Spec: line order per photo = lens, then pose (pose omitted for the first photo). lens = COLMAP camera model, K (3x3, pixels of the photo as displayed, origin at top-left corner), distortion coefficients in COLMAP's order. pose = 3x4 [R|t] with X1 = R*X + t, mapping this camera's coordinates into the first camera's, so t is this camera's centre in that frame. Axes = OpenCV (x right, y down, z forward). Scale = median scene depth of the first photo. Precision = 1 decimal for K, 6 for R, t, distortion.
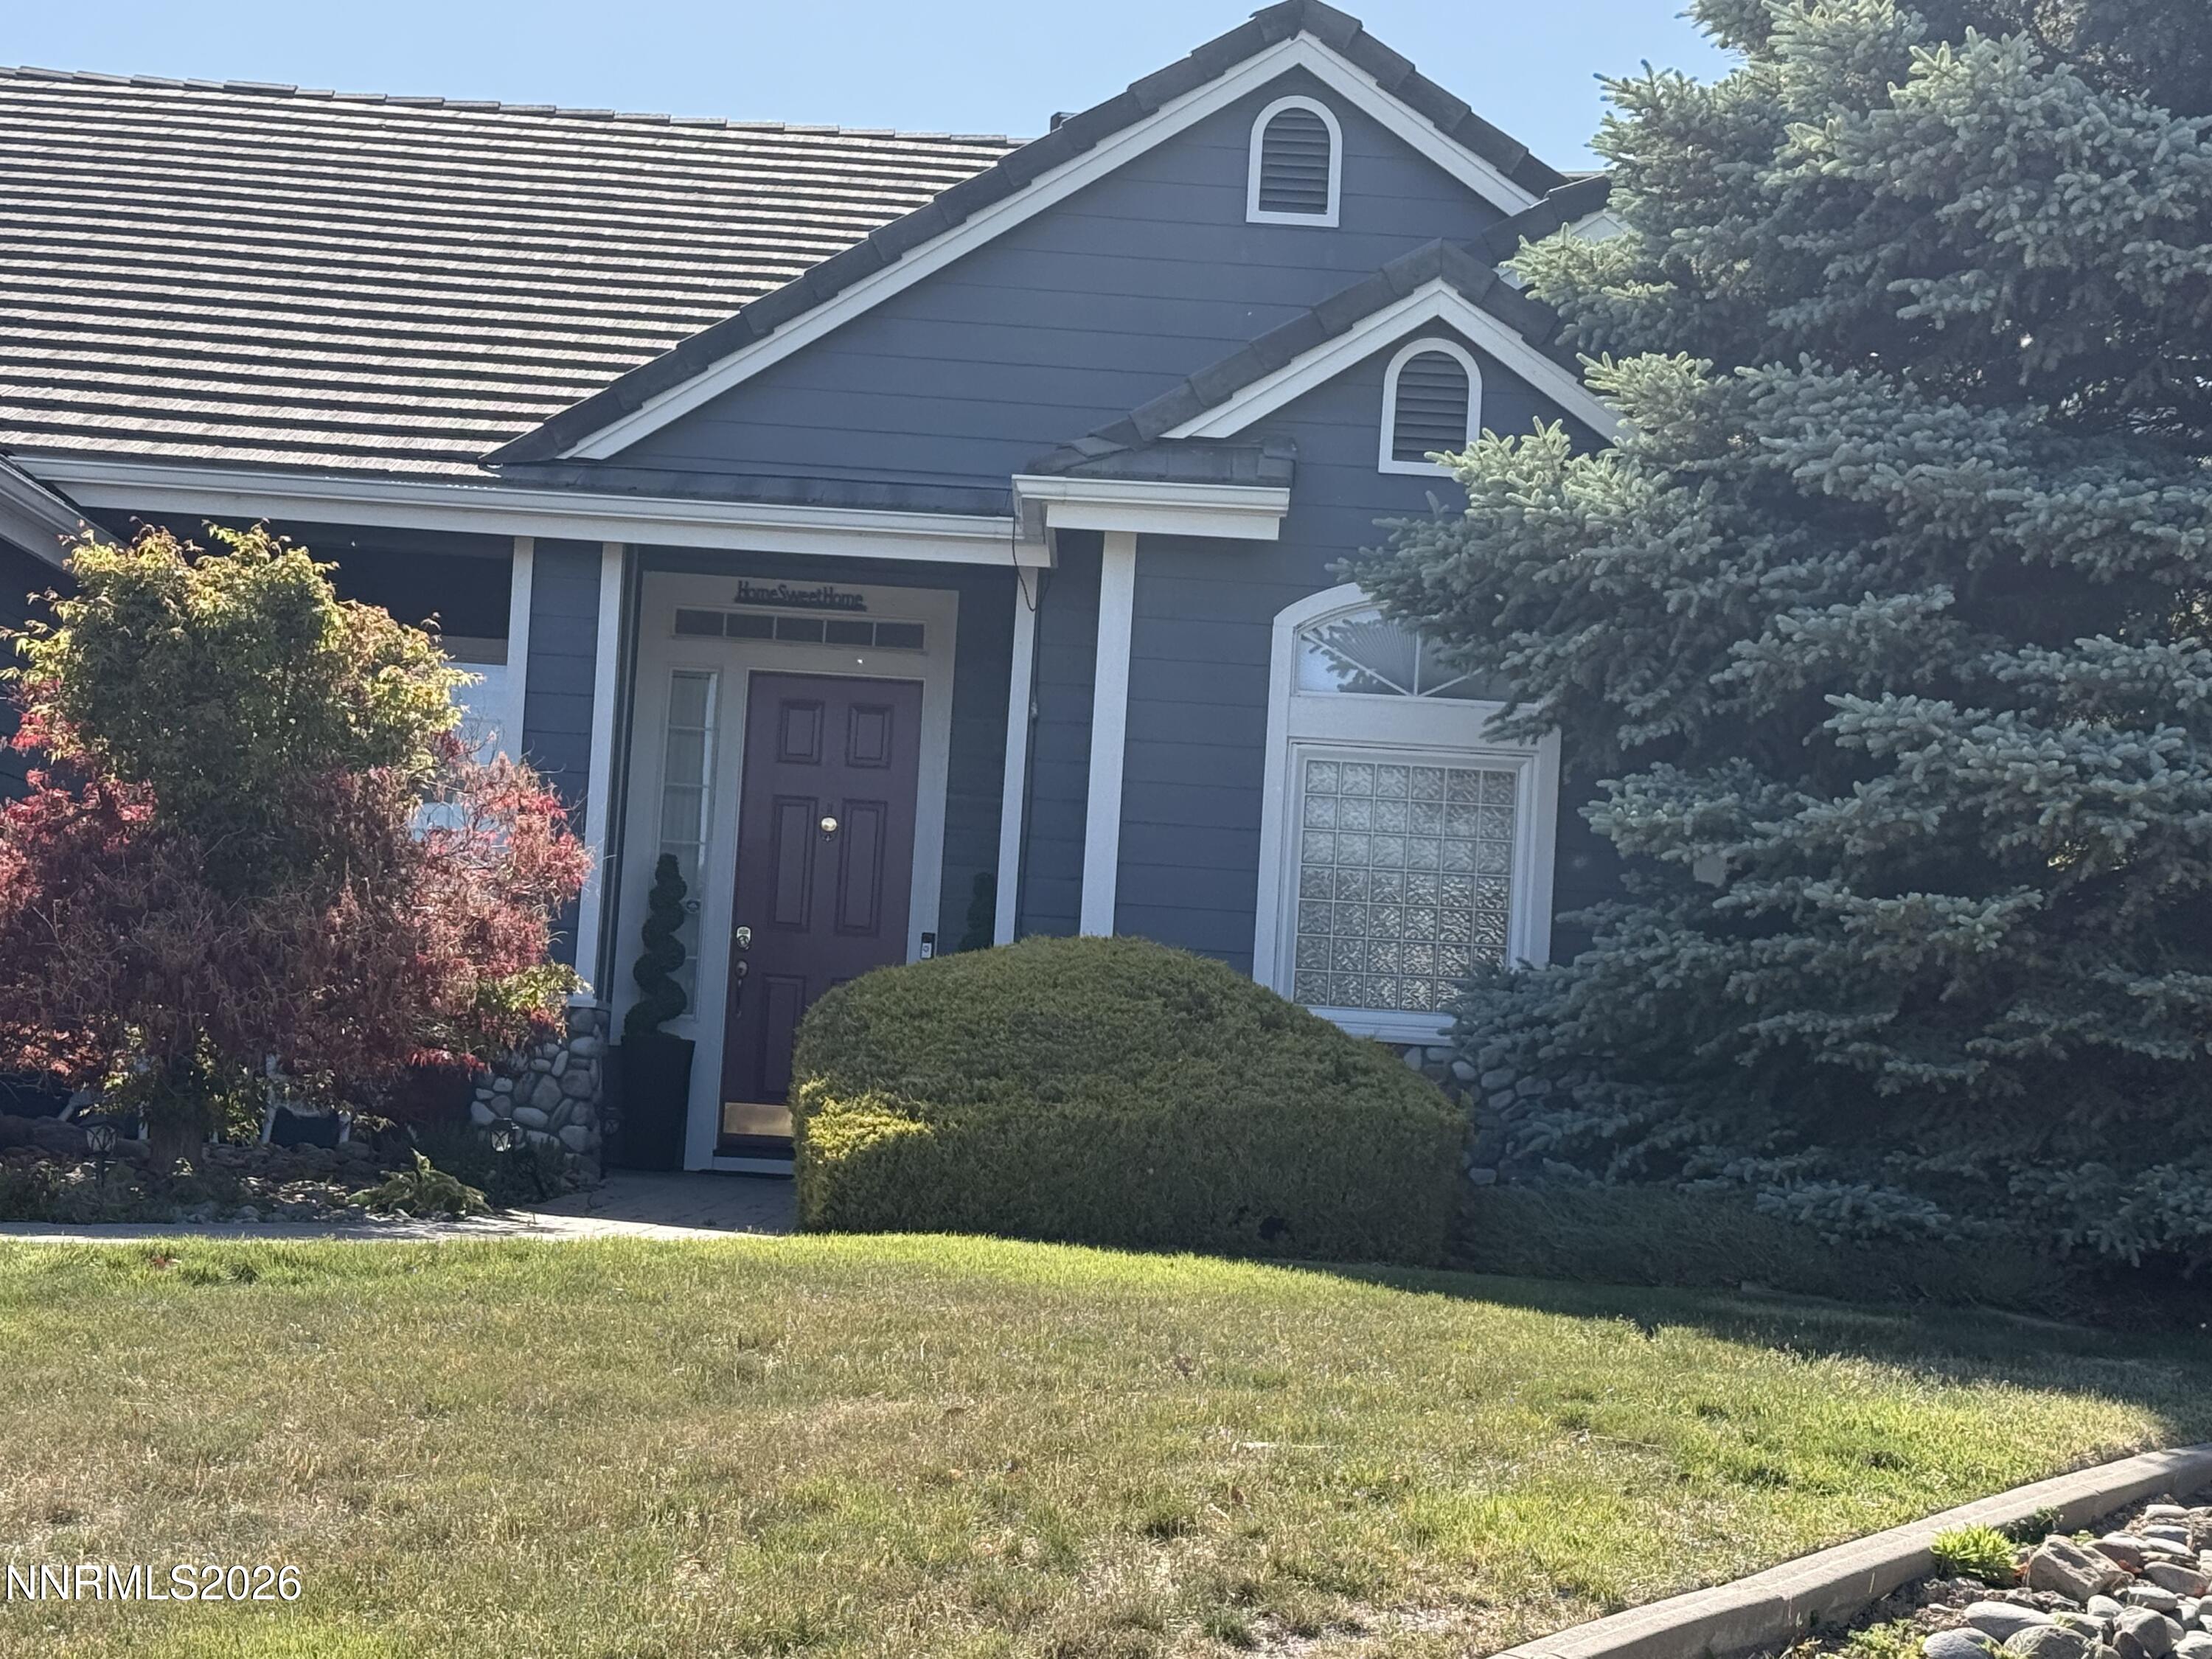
lens RADIAL K [[3785.8, 0, 1105.3], [0, 3785.8, 831.5], [0, 0, 1]] dist [0.202624, 0.000000]
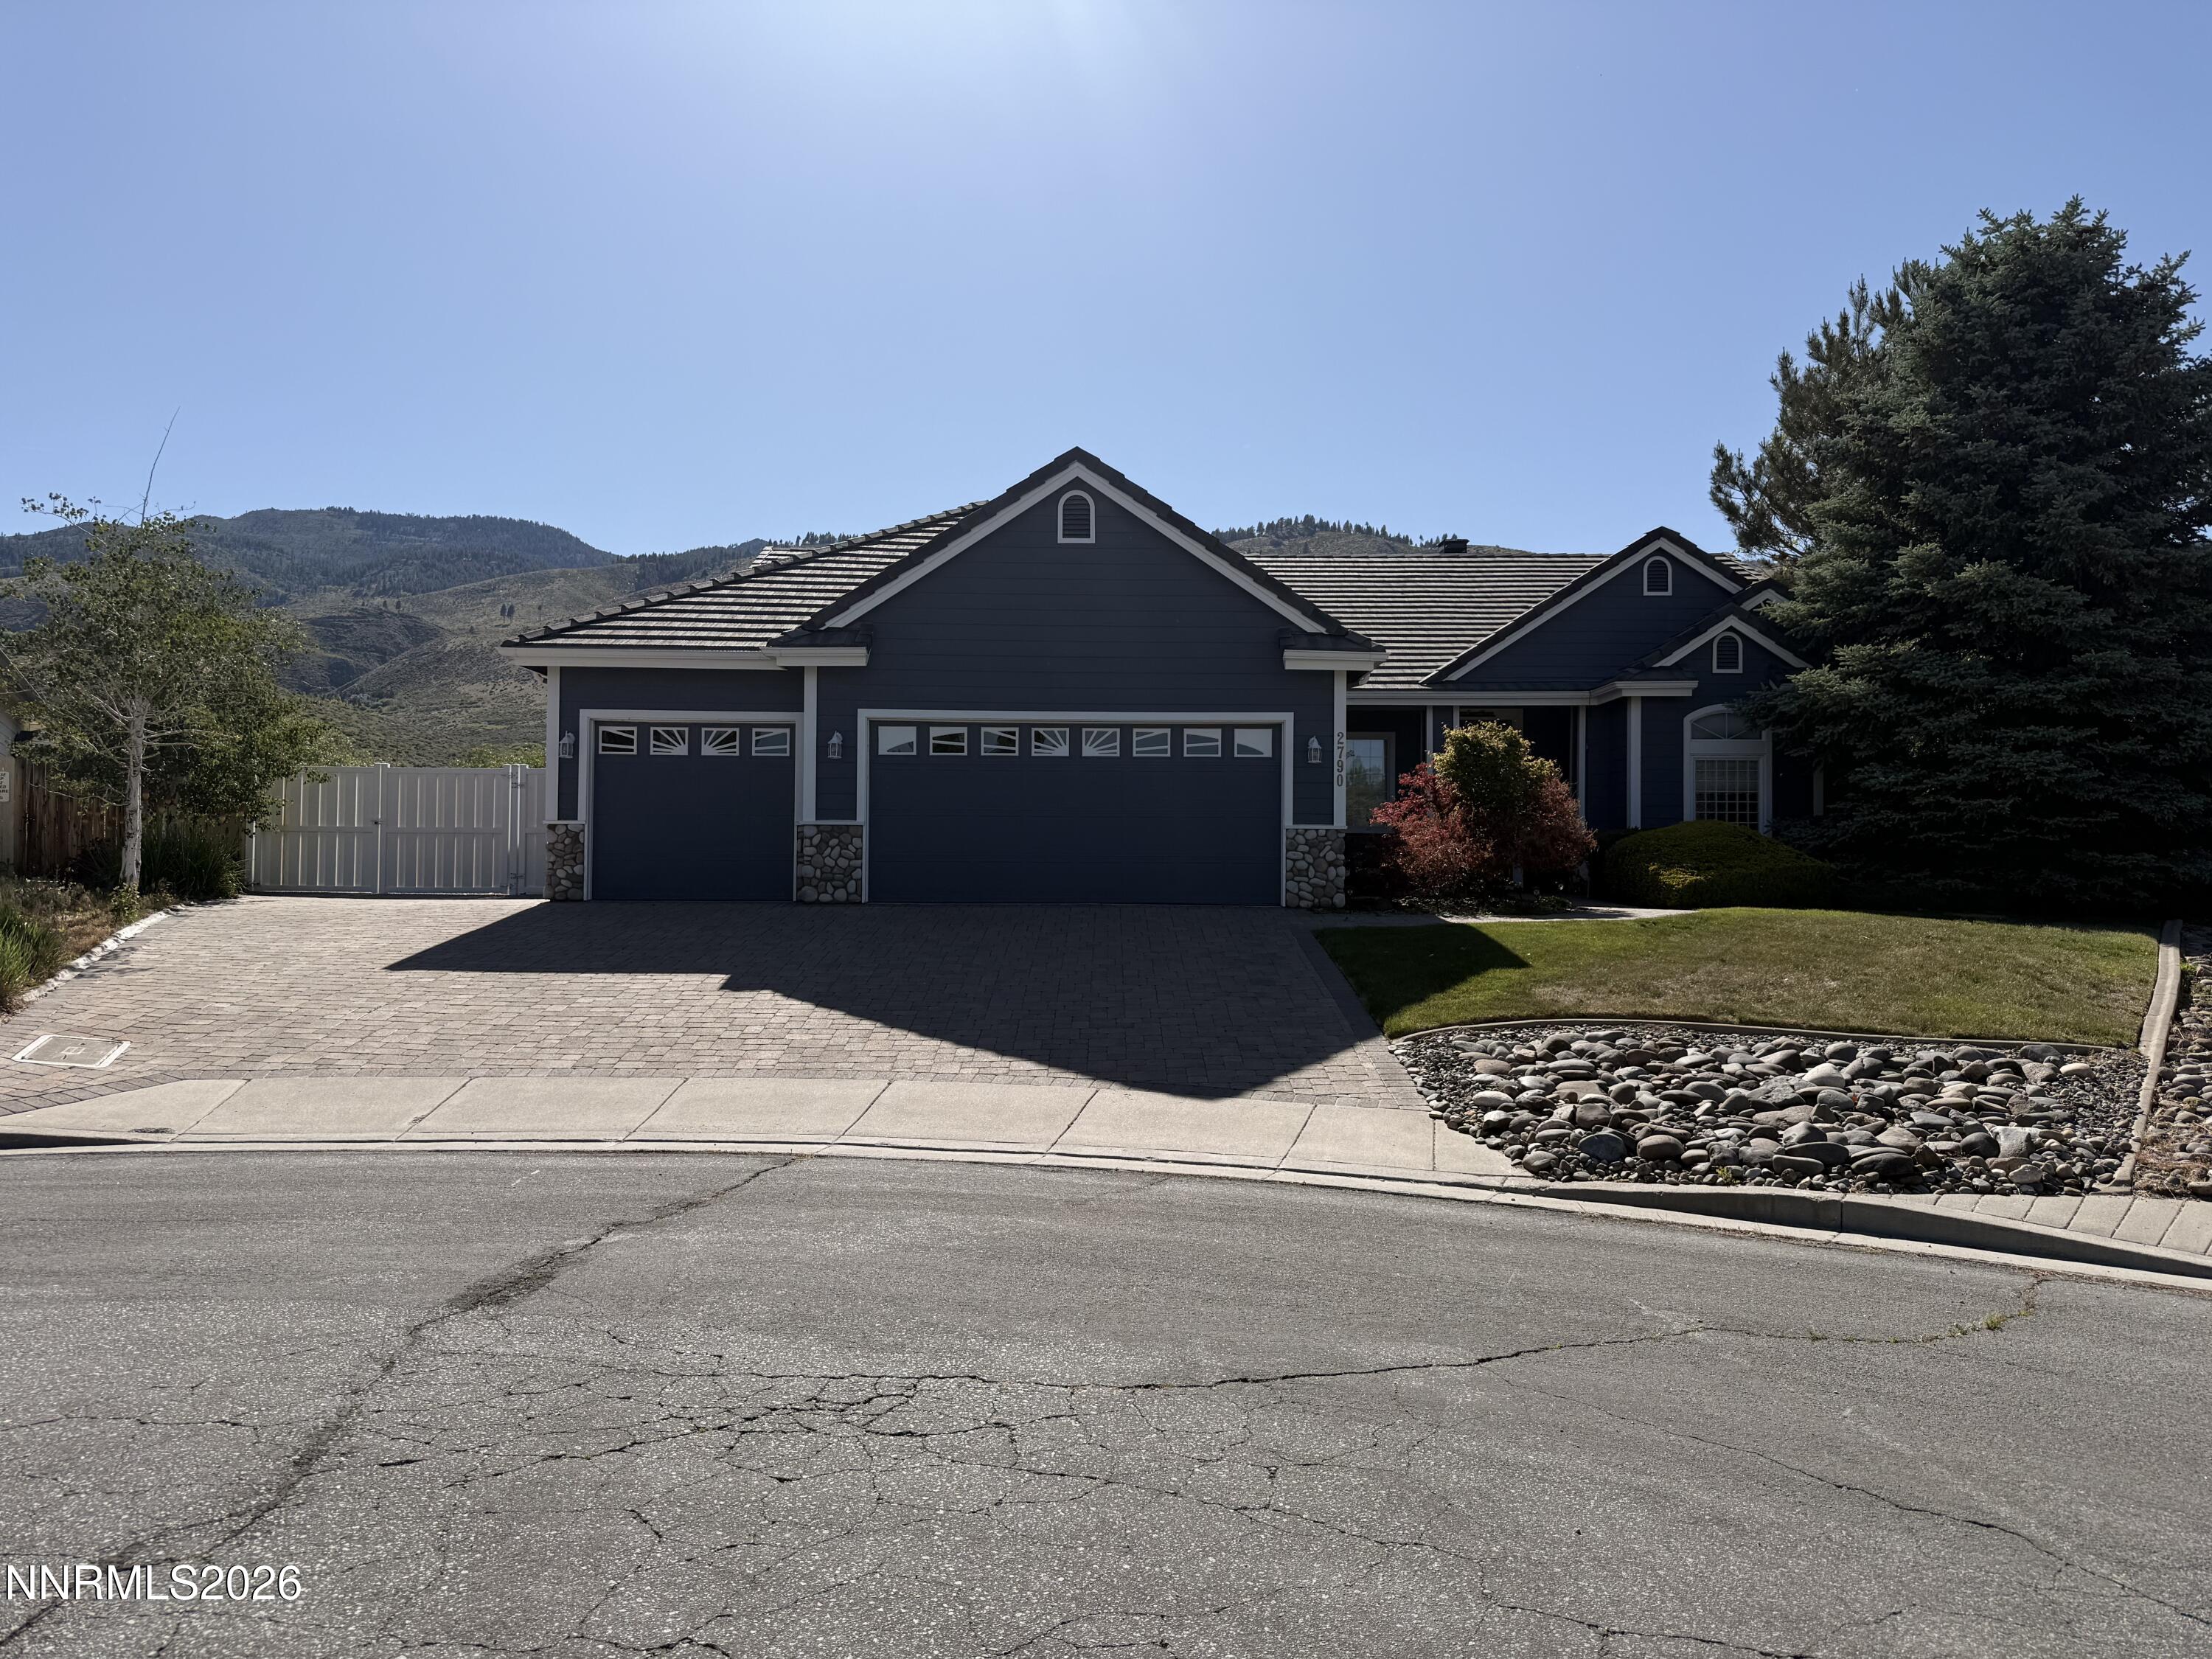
lens RADIAL K [[1525.7, 0, 1092.2], [0, 1525.7, 845.4], [0, 0, 1]] dist [0.039314, -0.068405]
pose [[0.998674, -0.051088, -0.006398, -0.582515], [0.051364, 0.997156, 0.055154, -0.058950], [0.003562, -0.055410, 0.998457, -0.427685]]
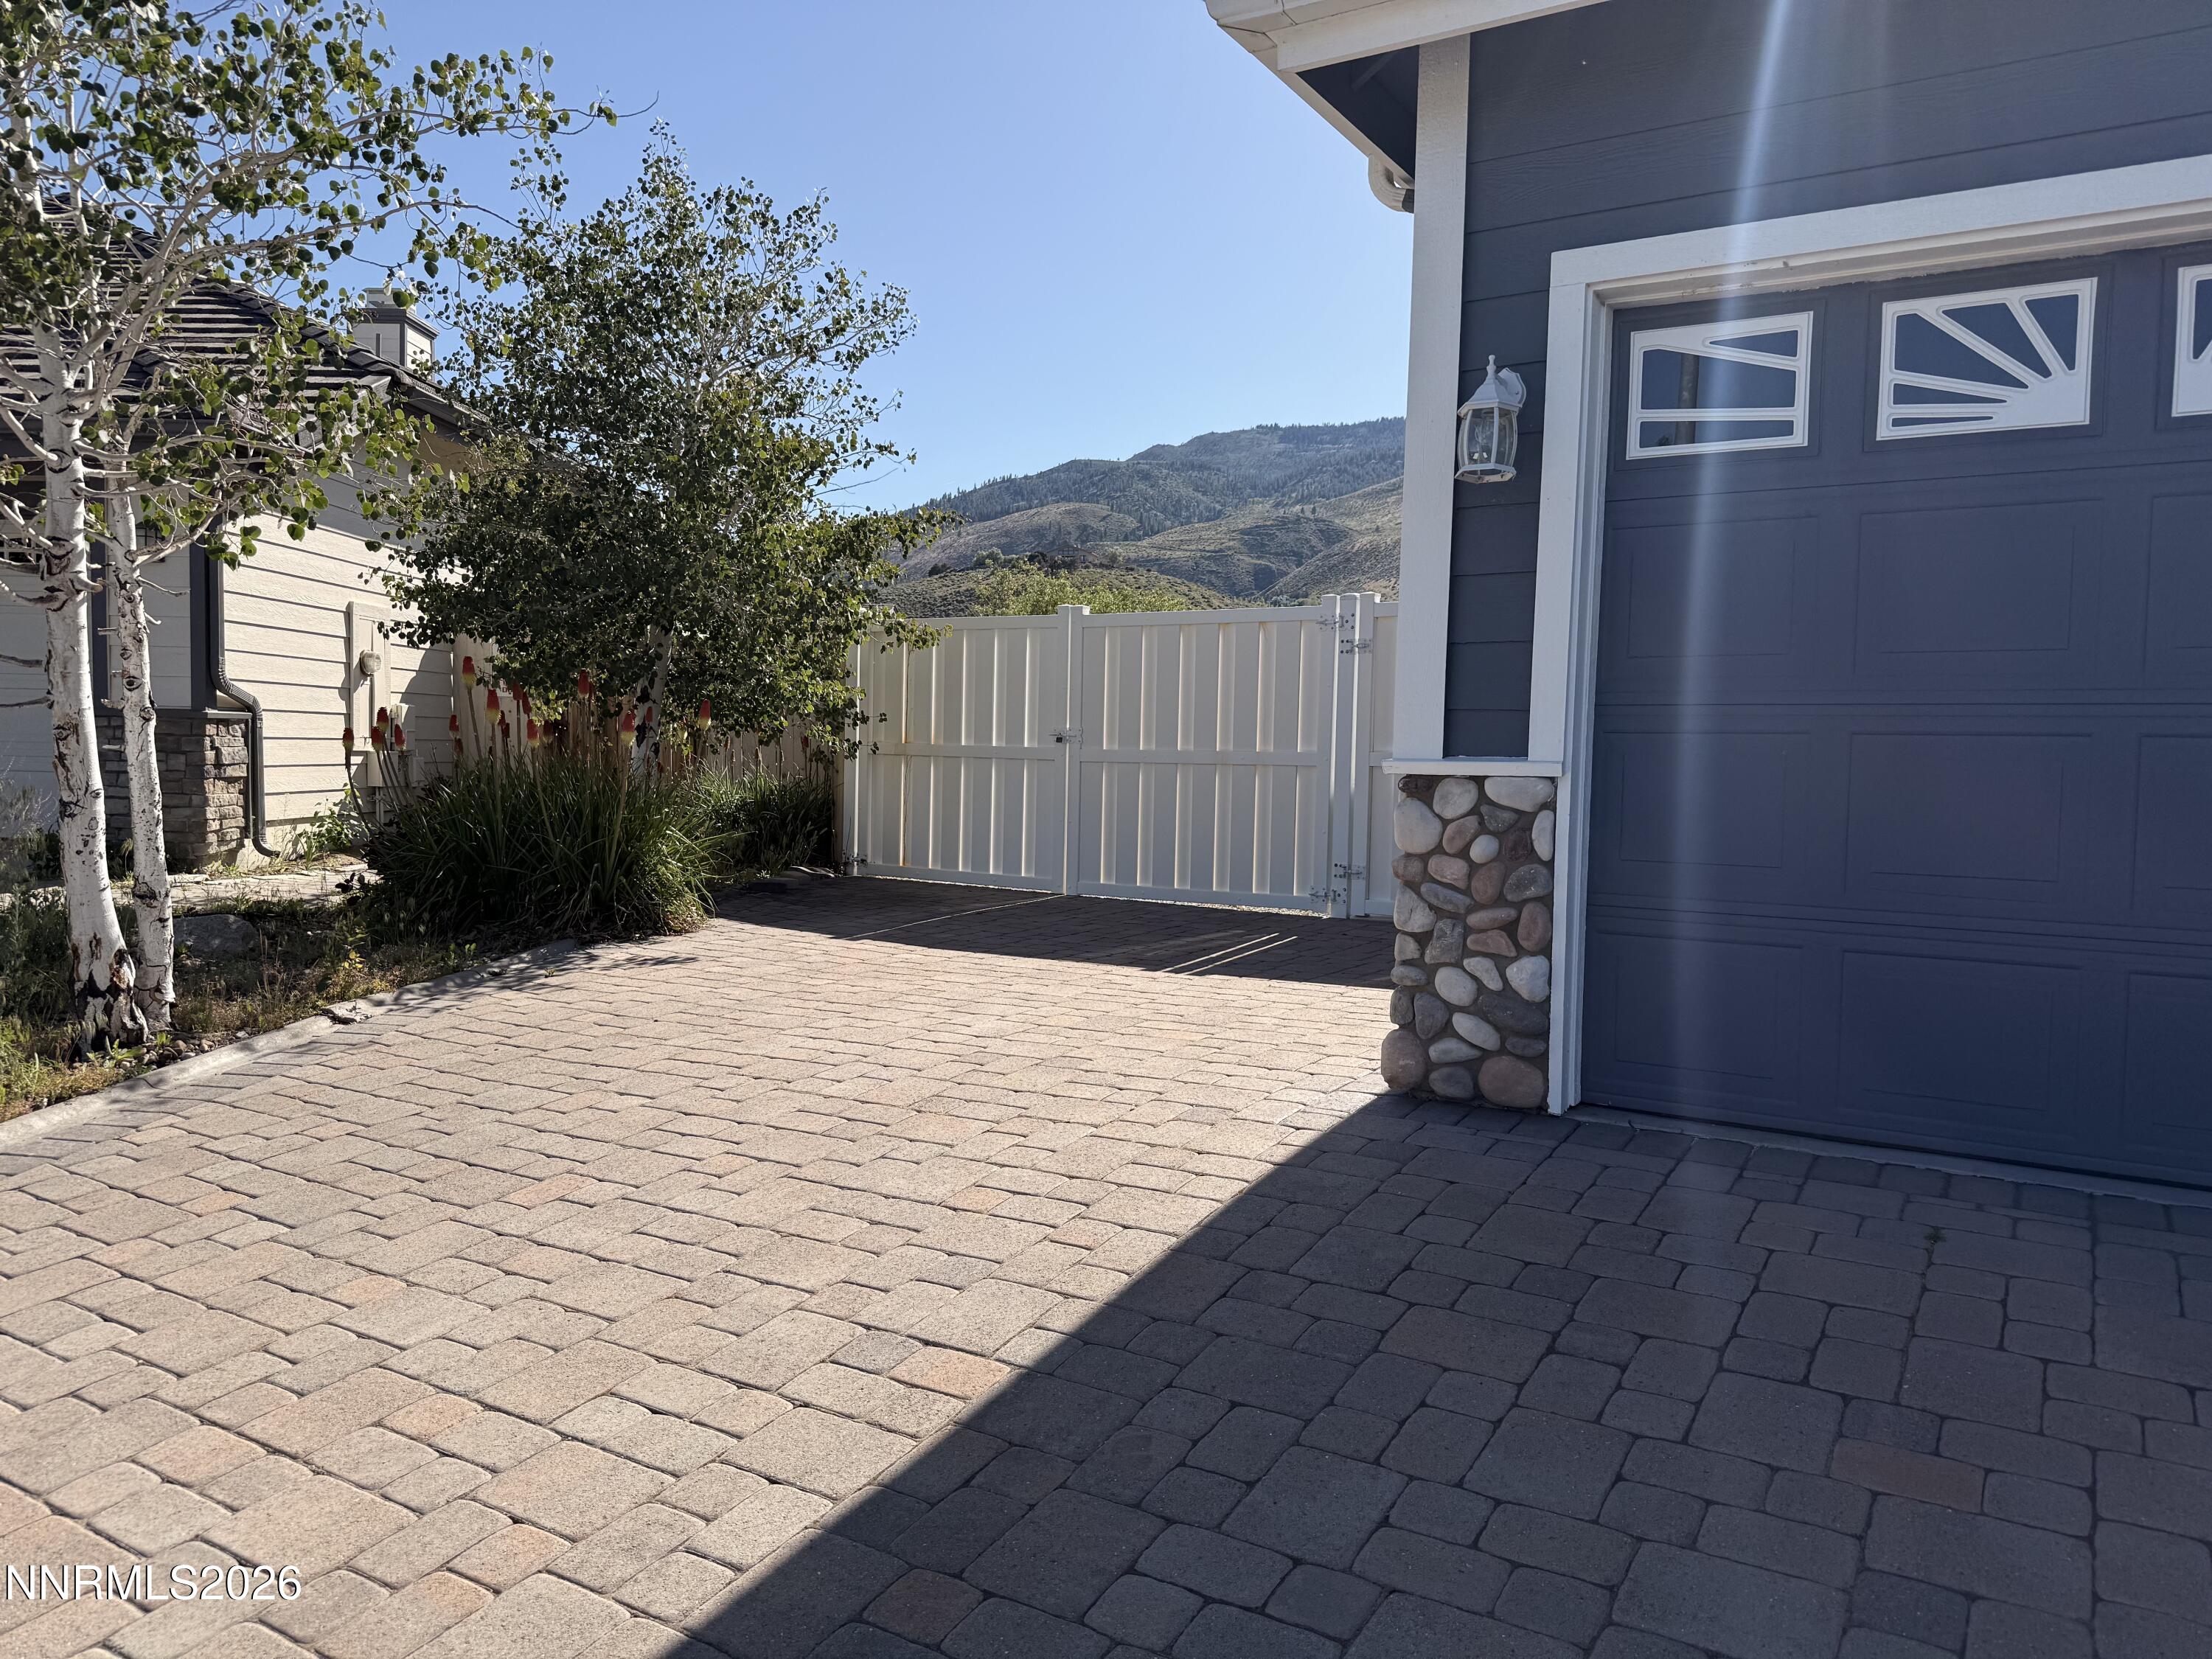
lens RADIAL K [[1525.7, 0, 1109.7], [0, 1525.7, 835.3], [0, 0, 1]] dist [0.039314, -0.068405]
pose [[0.845099, -0.012386, -0.534466, -0.948730], [0.068689, 0.993961, 0.085576, -0.046688], [0.530179, -0.109032, 0.840846, 0.611893]]
